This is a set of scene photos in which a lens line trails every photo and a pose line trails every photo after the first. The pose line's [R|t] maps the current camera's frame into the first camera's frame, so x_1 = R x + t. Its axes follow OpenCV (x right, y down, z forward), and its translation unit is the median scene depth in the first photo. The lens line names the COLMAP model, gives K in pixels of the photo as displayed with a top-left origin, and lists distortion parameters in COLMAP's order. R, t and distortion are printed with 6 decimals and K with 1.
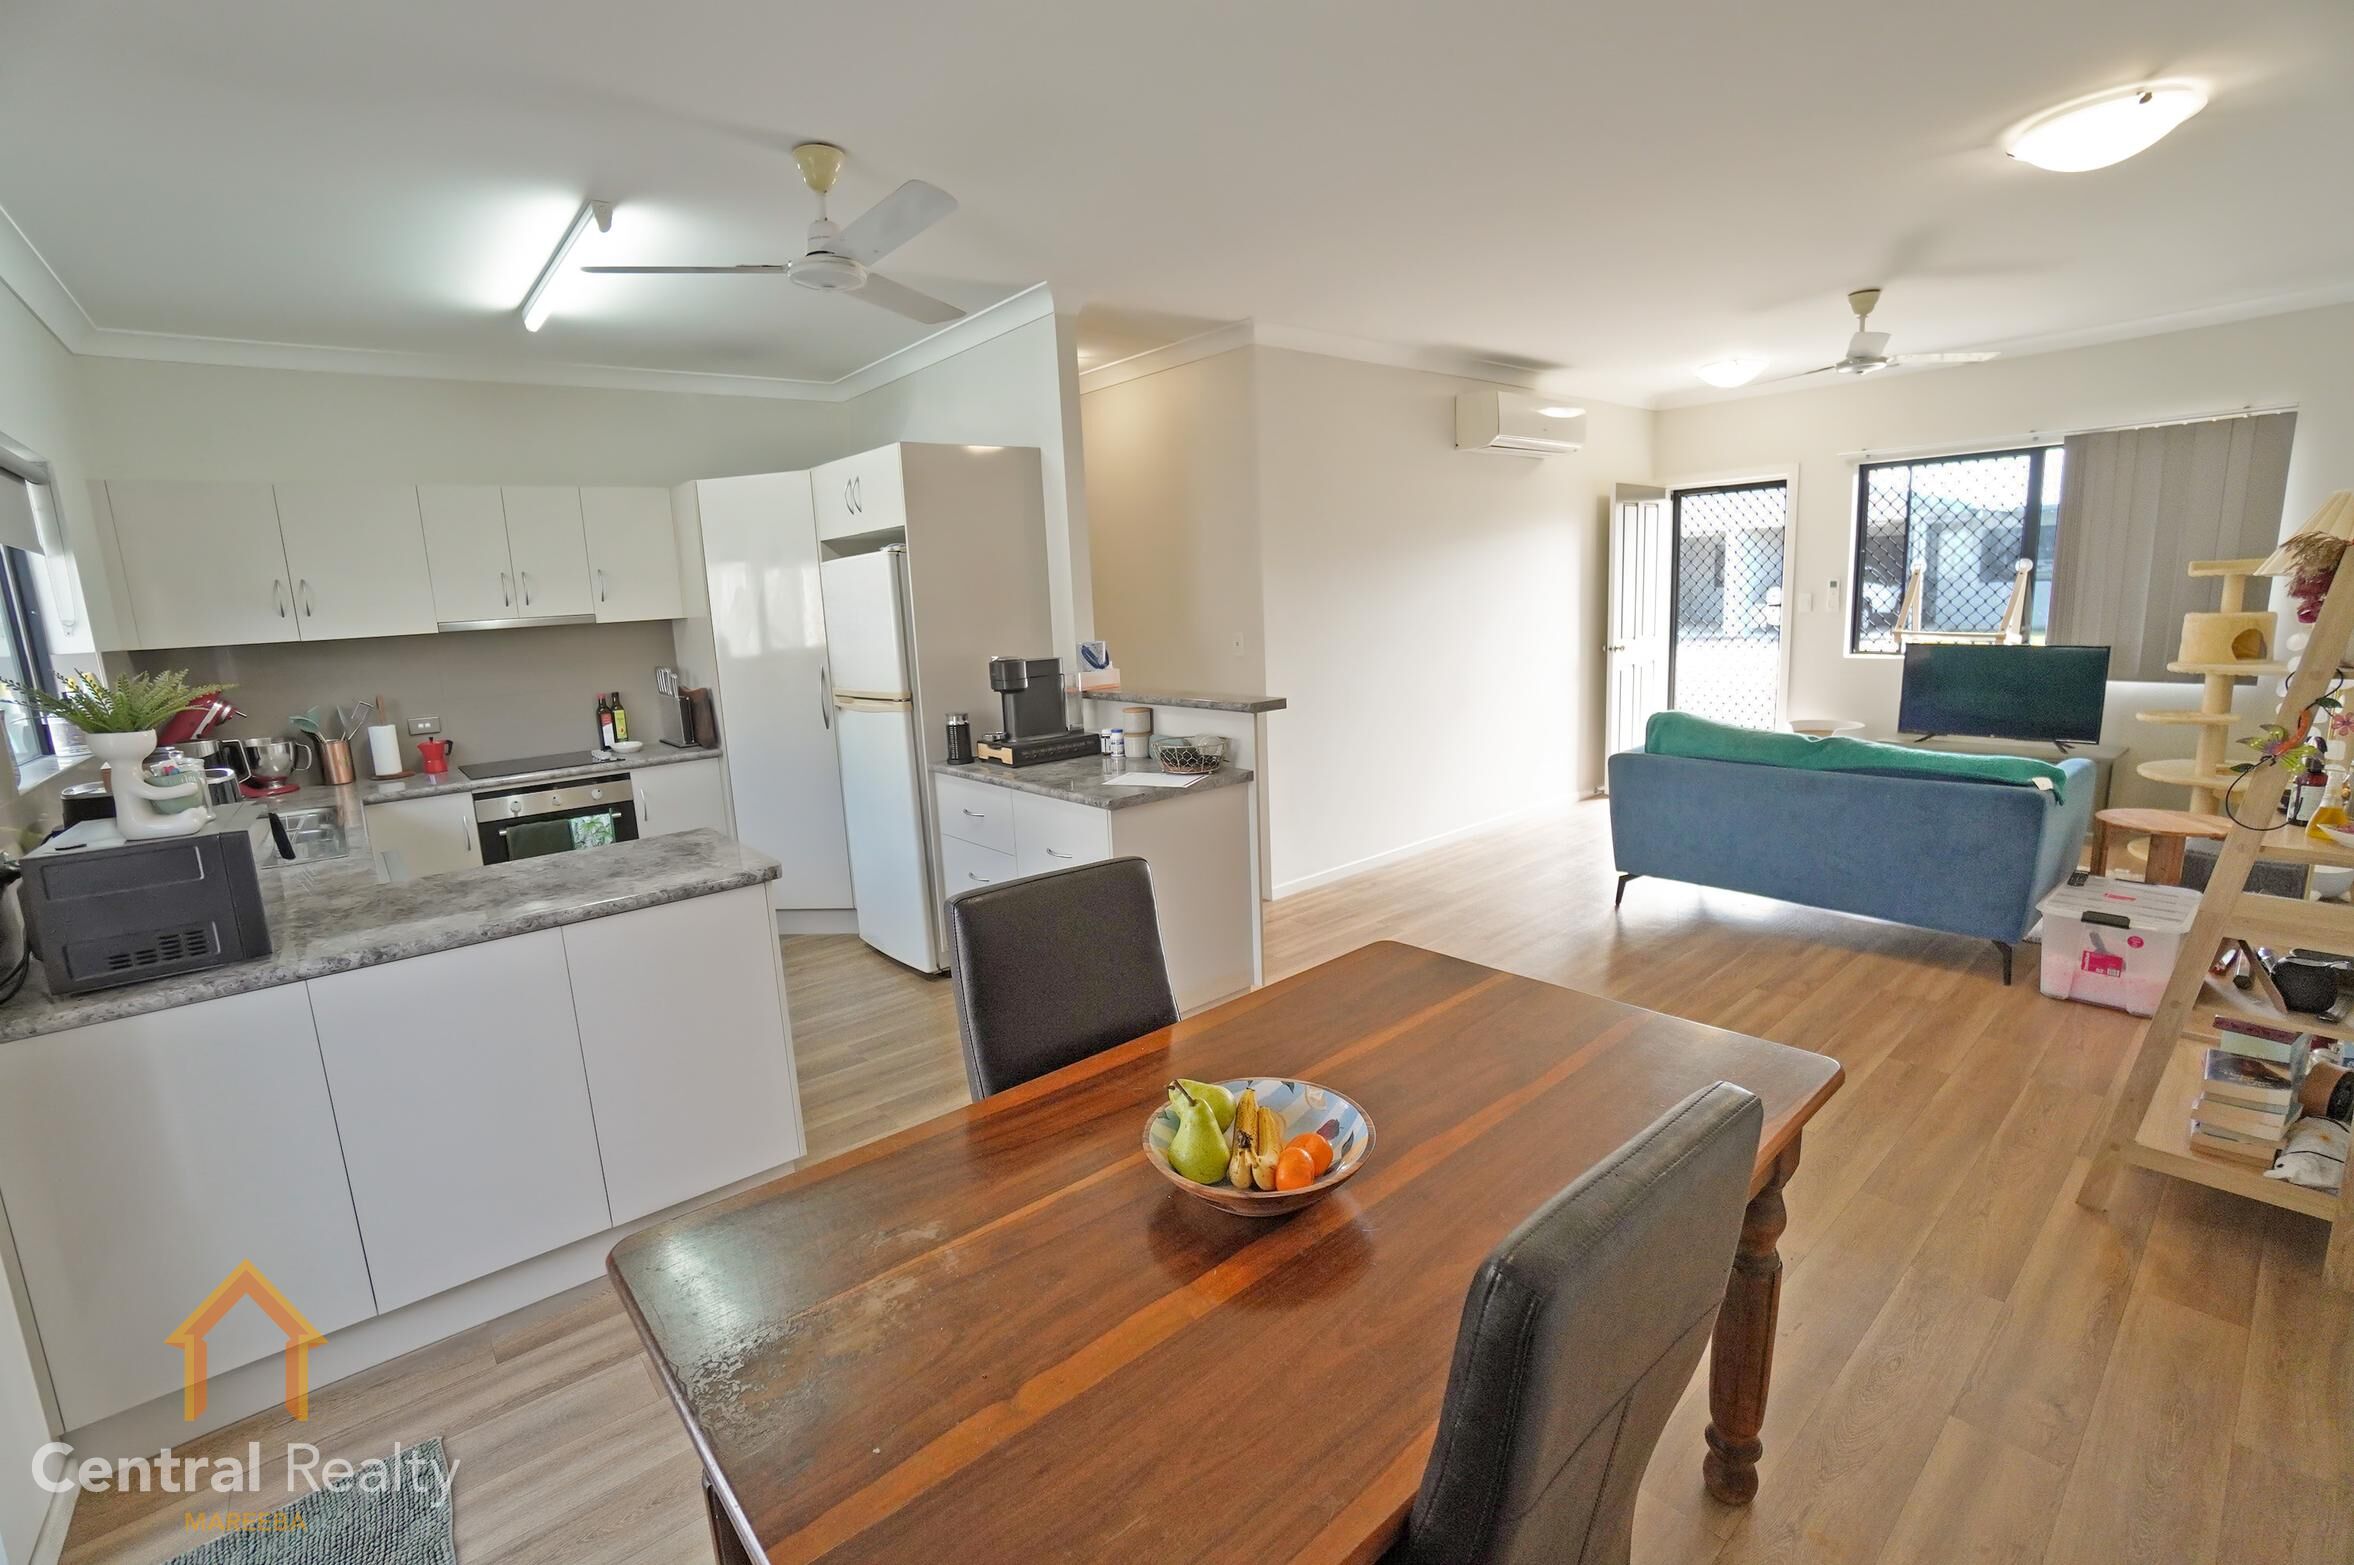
lens RADIAL K [[1024.5, 0, 1155.9], [0, 1024.5, 787.6], [0, 0, 1]] dist [-0.038492, 0.007829]
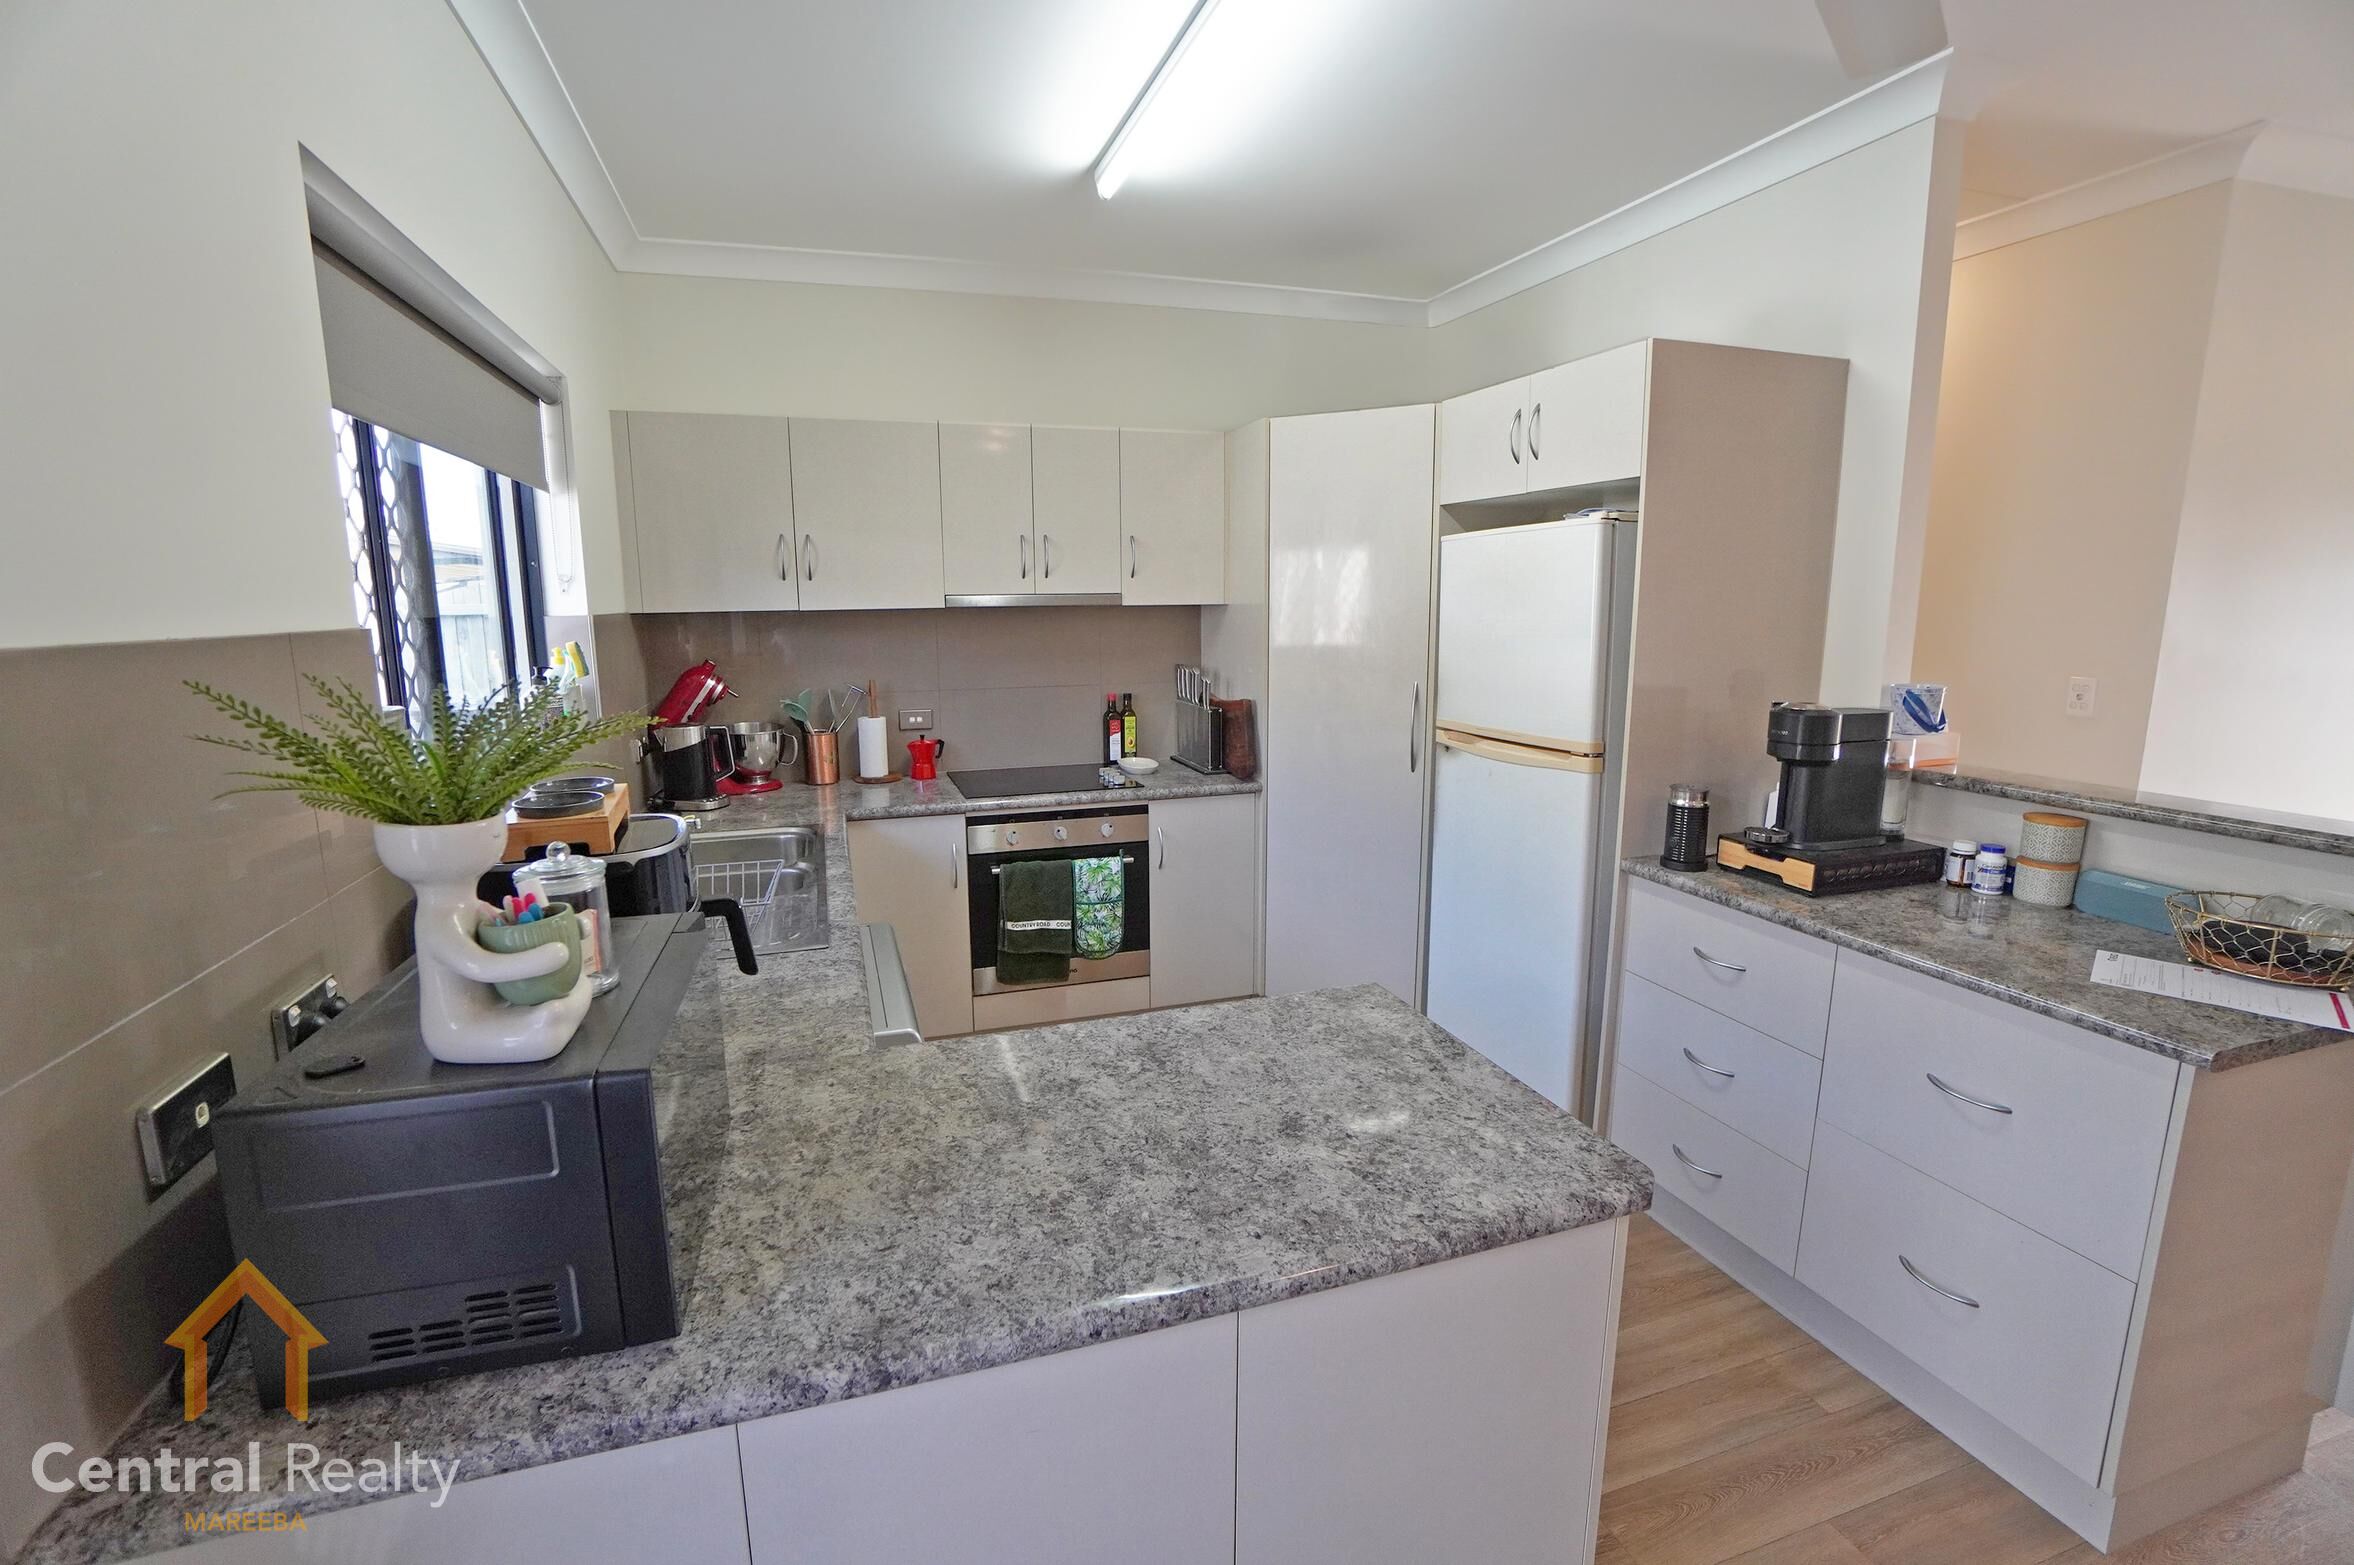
lens RADIAL K [[1024.5, 0, 1180.5], [0, 1024.5, 793.3], [0, 0, 1]] dist [-0.038492, 0.007829]
pose [[0.937349, 0.105772, -0.331947, -0.265868], [-0.101423, 0.994377, 0.030450, -0.054327], [0.333301, 0.005125, 0.942807, 0.313349]]
